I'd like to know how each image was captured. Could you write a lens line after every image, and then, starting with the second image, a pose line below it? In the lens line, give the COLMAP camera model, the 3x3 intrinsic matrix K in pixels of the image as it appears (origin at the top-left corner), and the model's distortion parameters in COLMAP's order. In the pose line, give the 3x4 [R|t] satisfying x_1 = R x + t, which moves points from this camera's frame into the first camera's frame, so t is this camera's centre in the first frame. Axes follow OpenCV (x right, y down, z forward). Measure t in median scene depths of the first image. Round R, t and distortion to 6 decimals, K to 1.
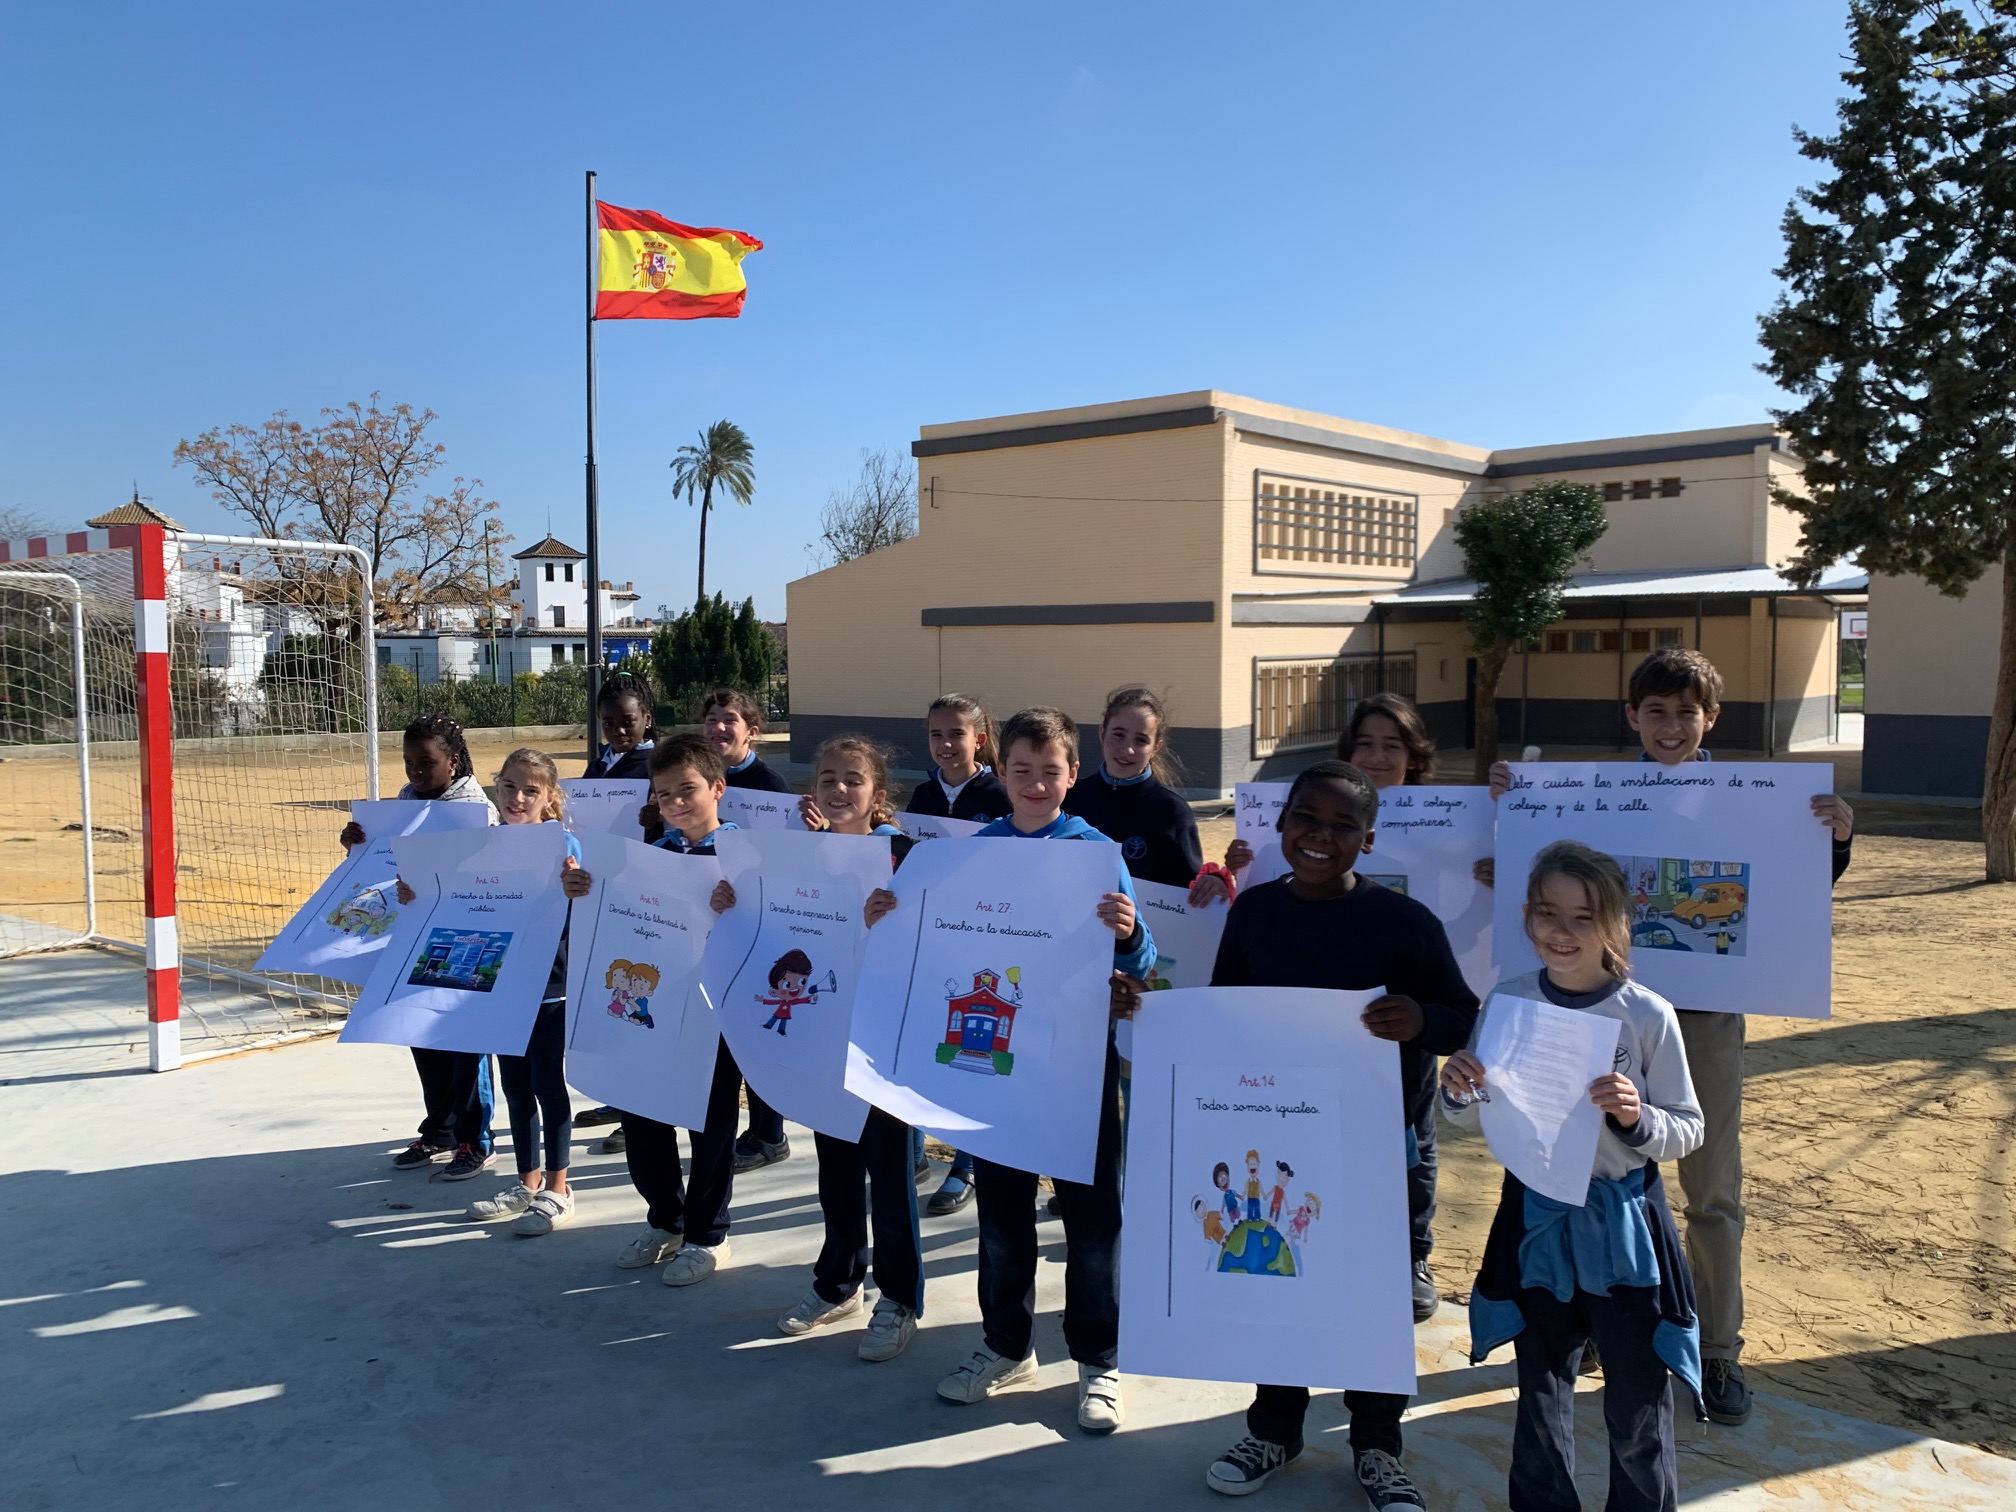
lens RADIAL K [[1518.9, 0, 995.0], [0, 1518.9, 759.5], [0, 0, 1]] dist [0.028518, -0.023032]
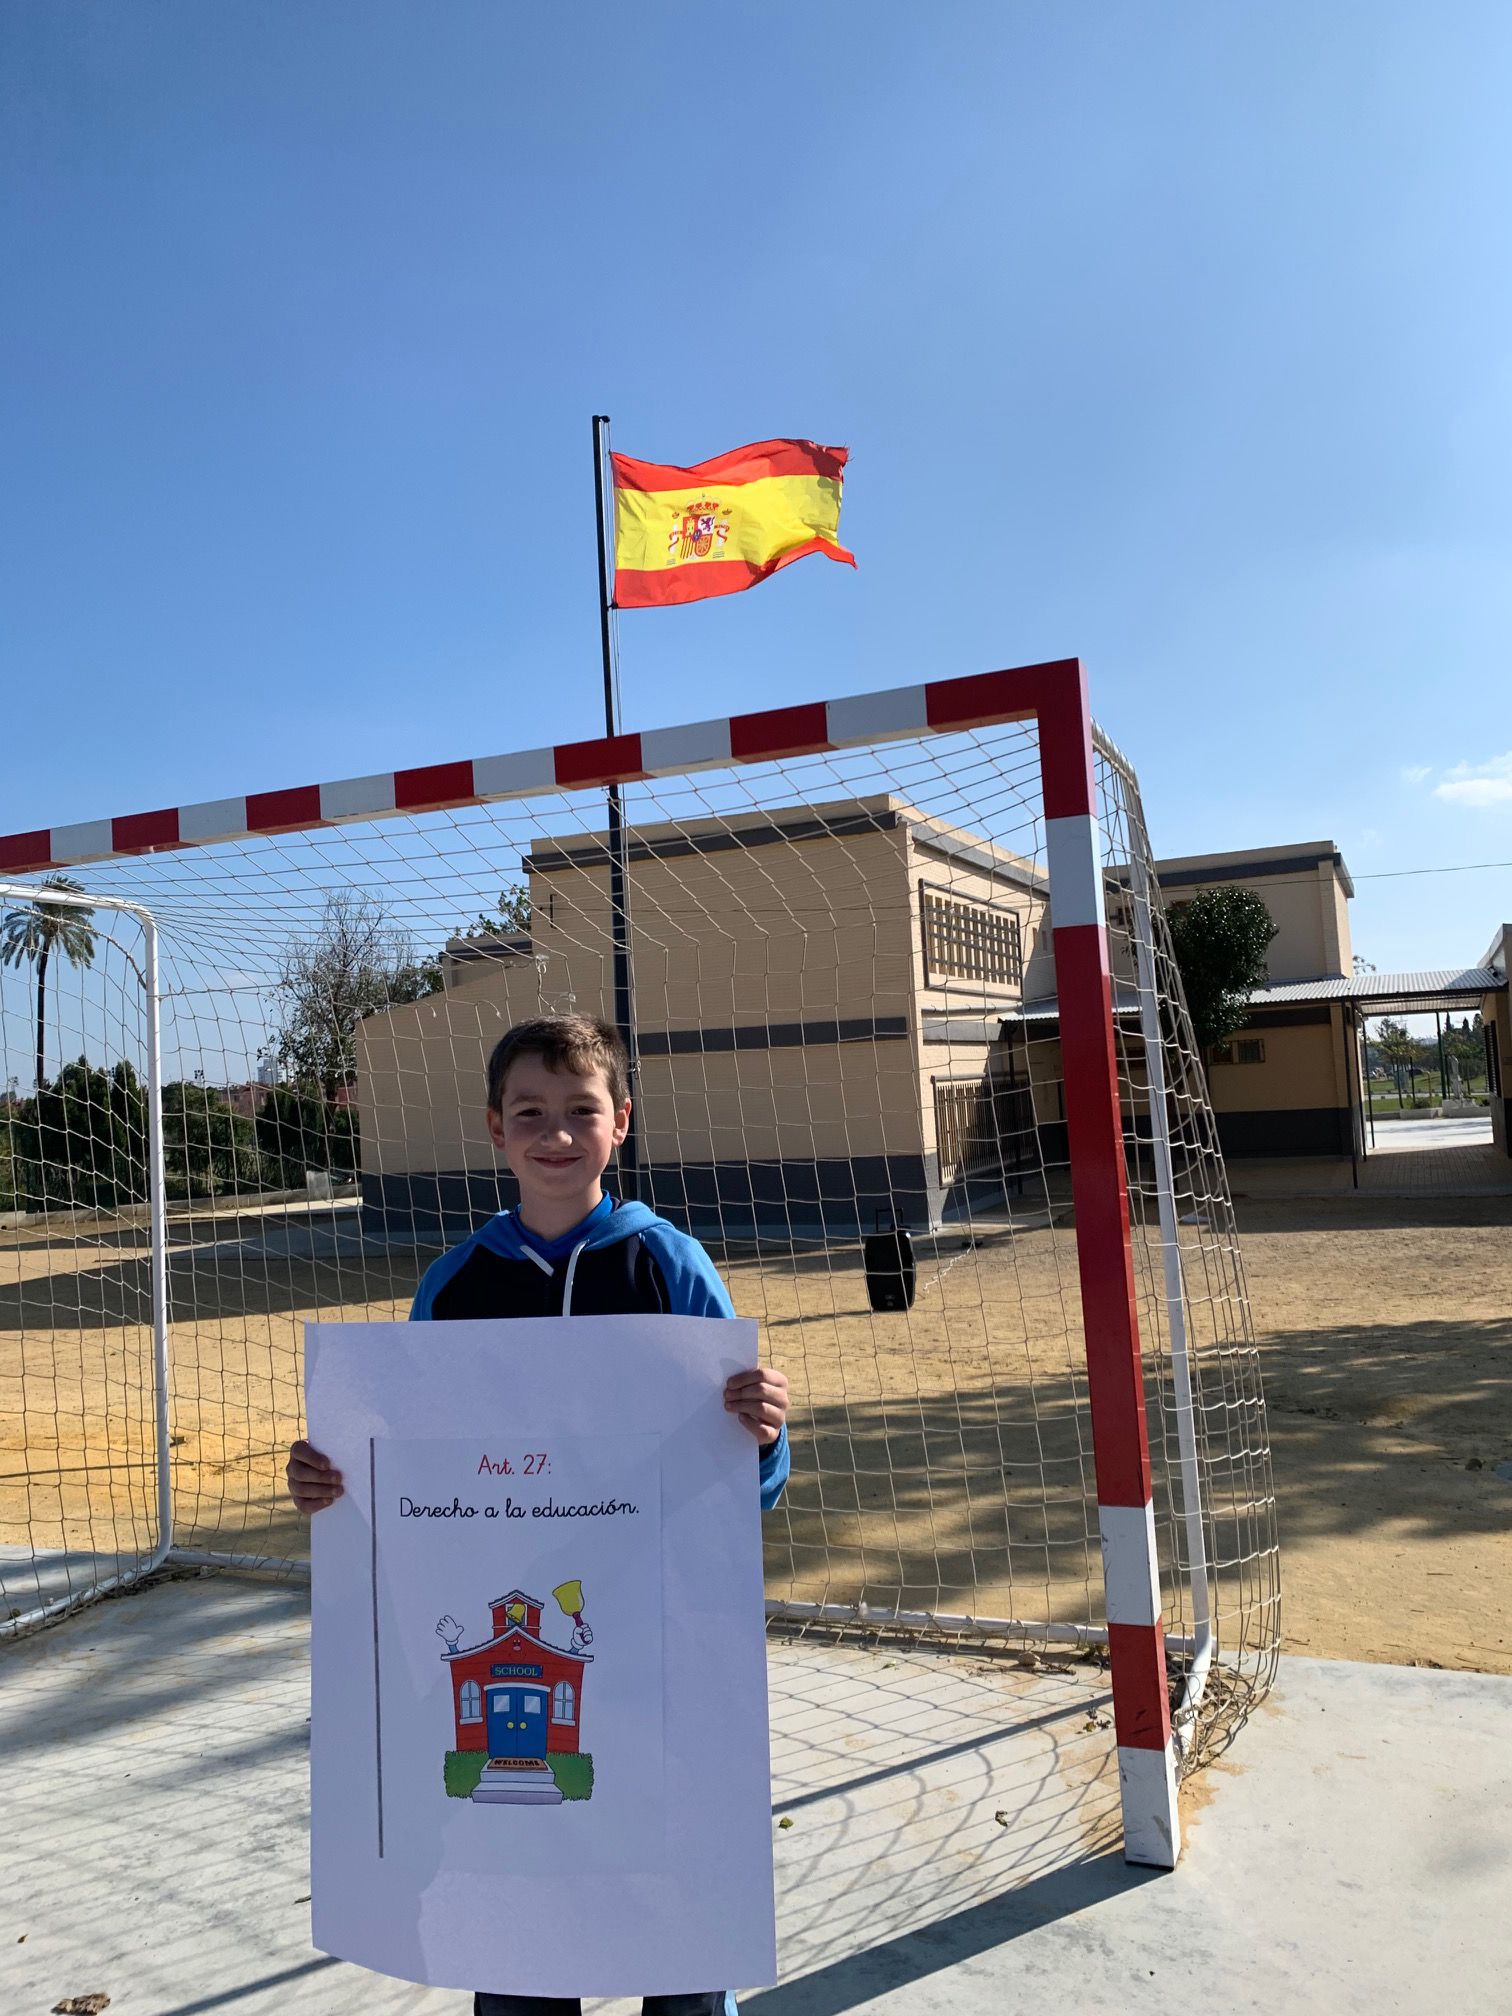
lens RADIAL K [[1502.3, 0, 742.3], [0, 1502.3, 1000.9], [0, 0, 1]] dist [0.115823, -0.235780]
pose [[0.960967, -0.026969, 0.275346, -0.172021], [0.065932, 0.988887, -0.133248, 0.001328], [-0.268693, 0.146201, 0.952066, 0.130670]]
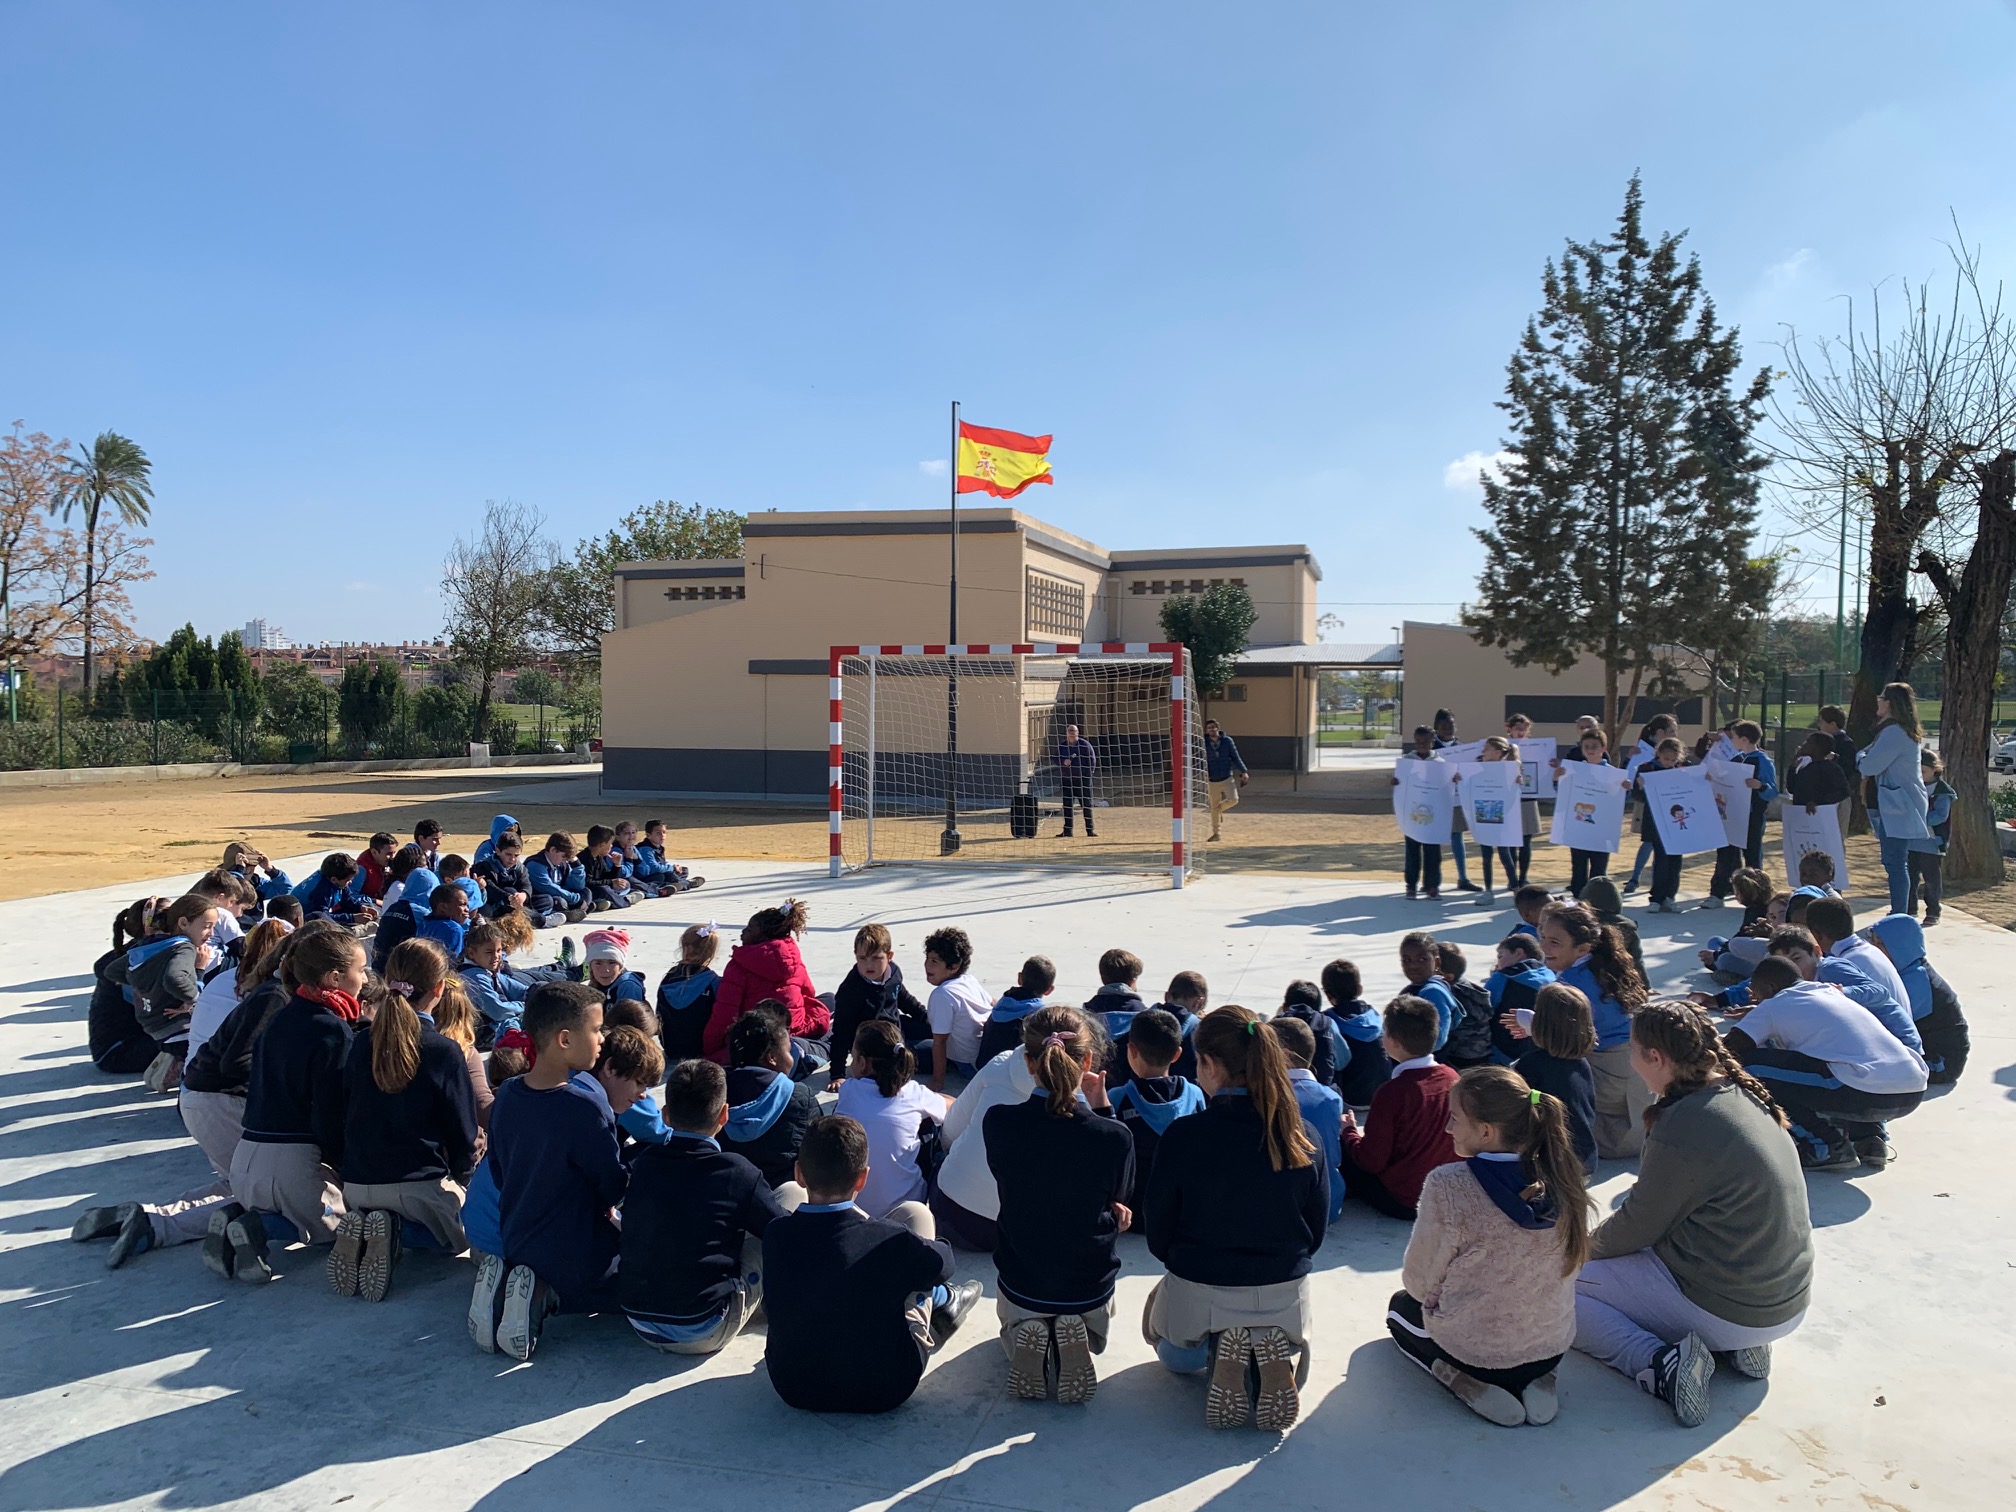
lens RADIAL K [[1518.9, 0, 995.0], [0, 1518.9, 759.5], [0, 0, 1]] dist [0.028518, -0.023032]
pose [[0.906235, -0.008946, 0.422680, -0.381314], [0.020498, 0.999530, -0.022794, 0.012365], [-0.422277, 0.029320, 0.905992, -0.193273]]
